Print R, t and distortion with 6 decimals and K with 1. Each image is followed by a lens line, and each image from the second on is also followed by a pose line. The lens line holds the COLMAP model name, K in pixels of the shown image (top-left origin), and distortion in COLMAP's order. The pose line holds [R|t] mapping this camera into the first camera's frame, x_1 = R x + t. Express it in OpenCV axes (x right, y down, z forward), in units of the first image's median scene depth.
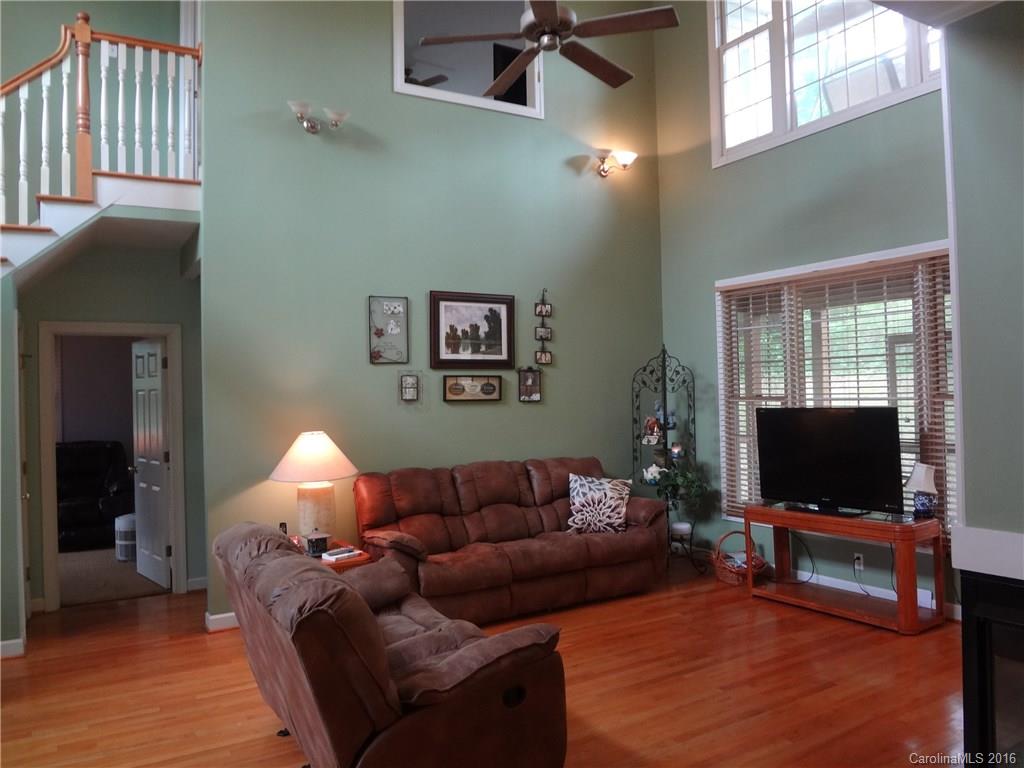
lens RADIAL K [[765.2, 0, 509.9], [0, 765.2, 392.5], [0, 0, 1]] dist [-0.051888, 0.006240]
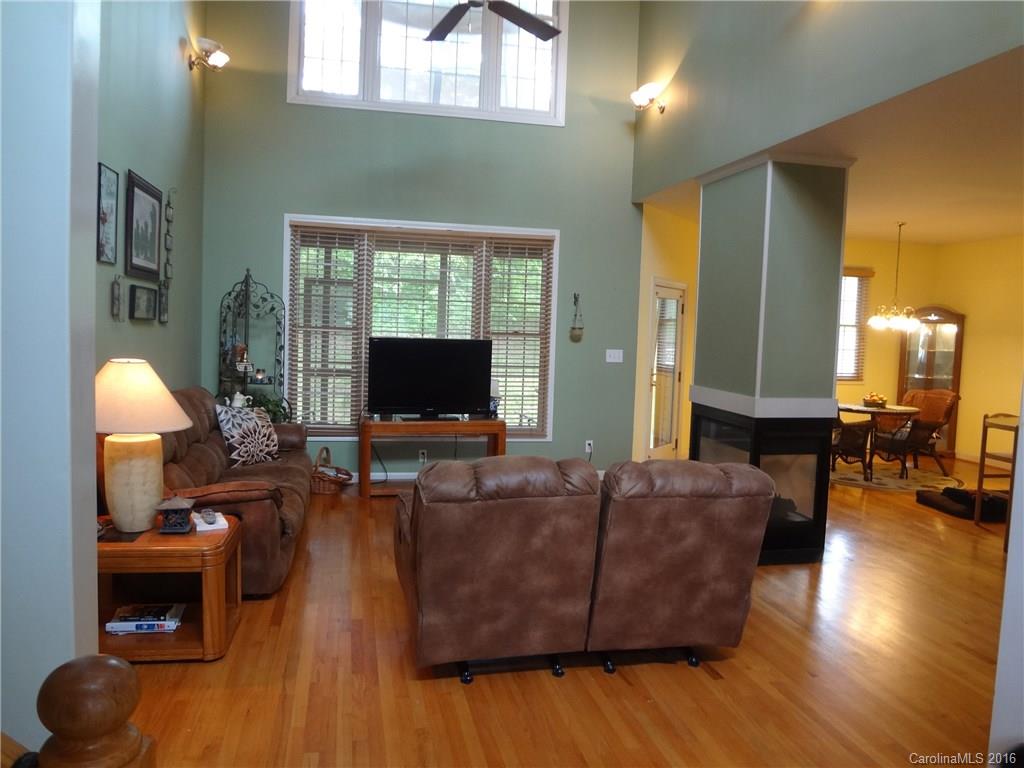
lens RADIAL K [[765.2, 0, 507.2], [0, 765.2, 388.3], [0, 0, 1]] dist [-0.051888, 0.006240]
pose [[0.321530, -0.039594, 0.946071, -0.681820], [-0.043113, 0.997477, 0.056398, 0.021771], [-0.945918, -0.058922, 0.319011, 0.400997]]
